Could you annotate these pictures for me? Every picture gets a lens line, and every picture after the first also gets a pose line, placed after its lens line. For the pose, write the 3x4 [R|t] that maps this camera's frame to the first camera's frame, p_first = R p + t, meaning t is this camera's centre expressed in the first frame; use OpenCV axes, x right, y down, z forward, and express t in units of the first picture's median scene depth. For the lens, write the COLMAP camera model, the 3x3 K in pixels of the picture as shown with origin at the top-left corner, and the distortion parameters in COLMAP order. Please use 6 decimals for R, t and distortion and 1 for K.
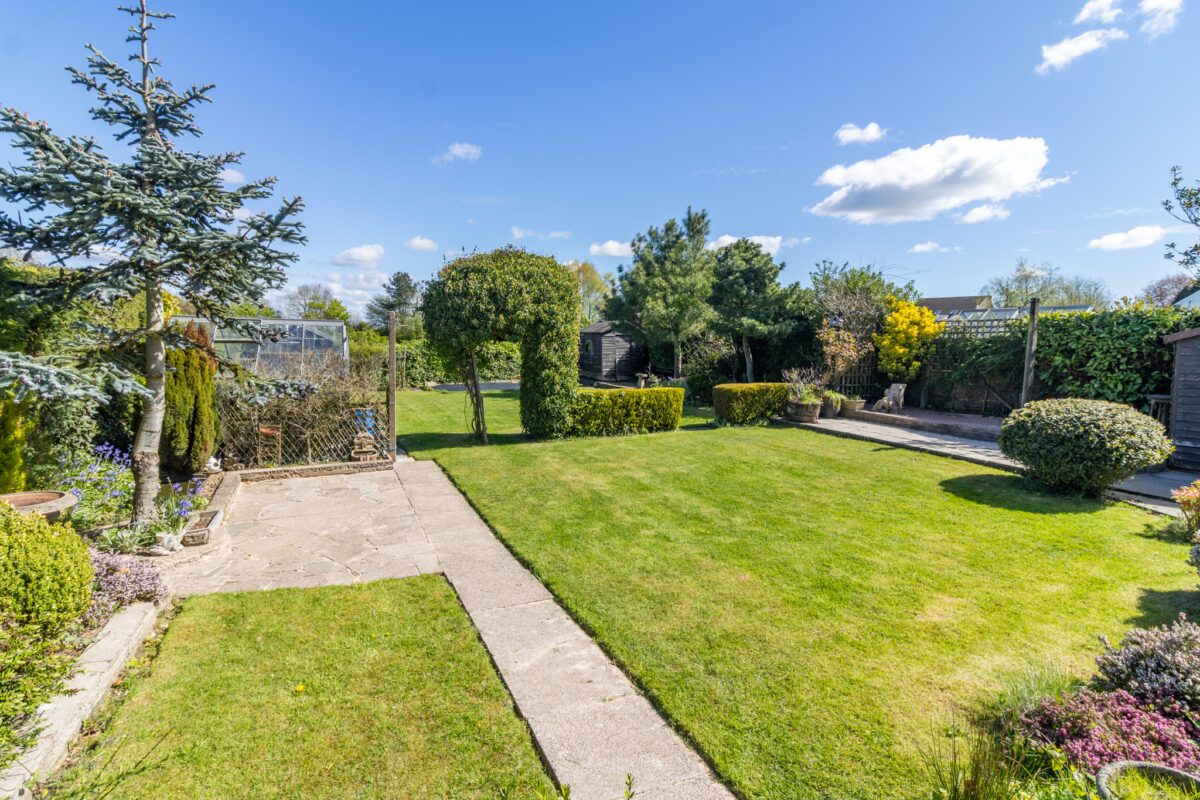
lens RADIAL K [[565.6, 0, 599.2], [0, 565.6, 401.1], [0, 0, 1]] dist [-0.001612, -0.000117]
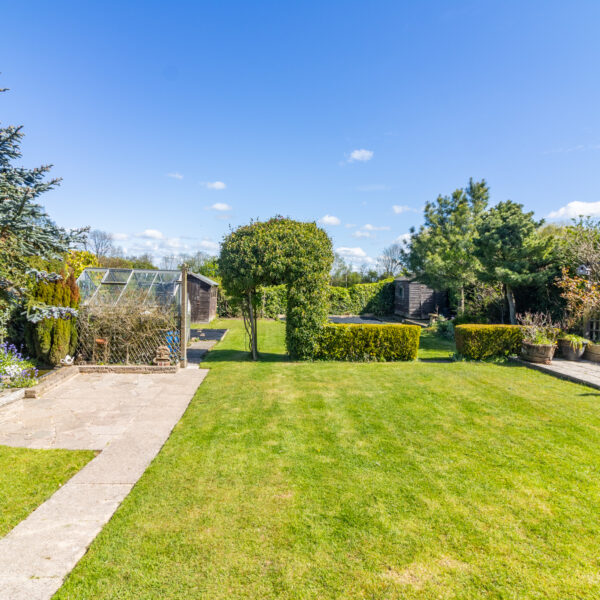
lens RADIAL K [[416.7, 0, 300.2], [0, 416.7, 297.0], [0, 0, 1]] dist [0.001524, 0.001148]
pose [[0.934291, 0.019937, -0.355953, 0.234528], [-0.049374, 0.996050, -0.073806, -0.006651], [0.353076, 0.086531, 0.931585, 0.090702]]
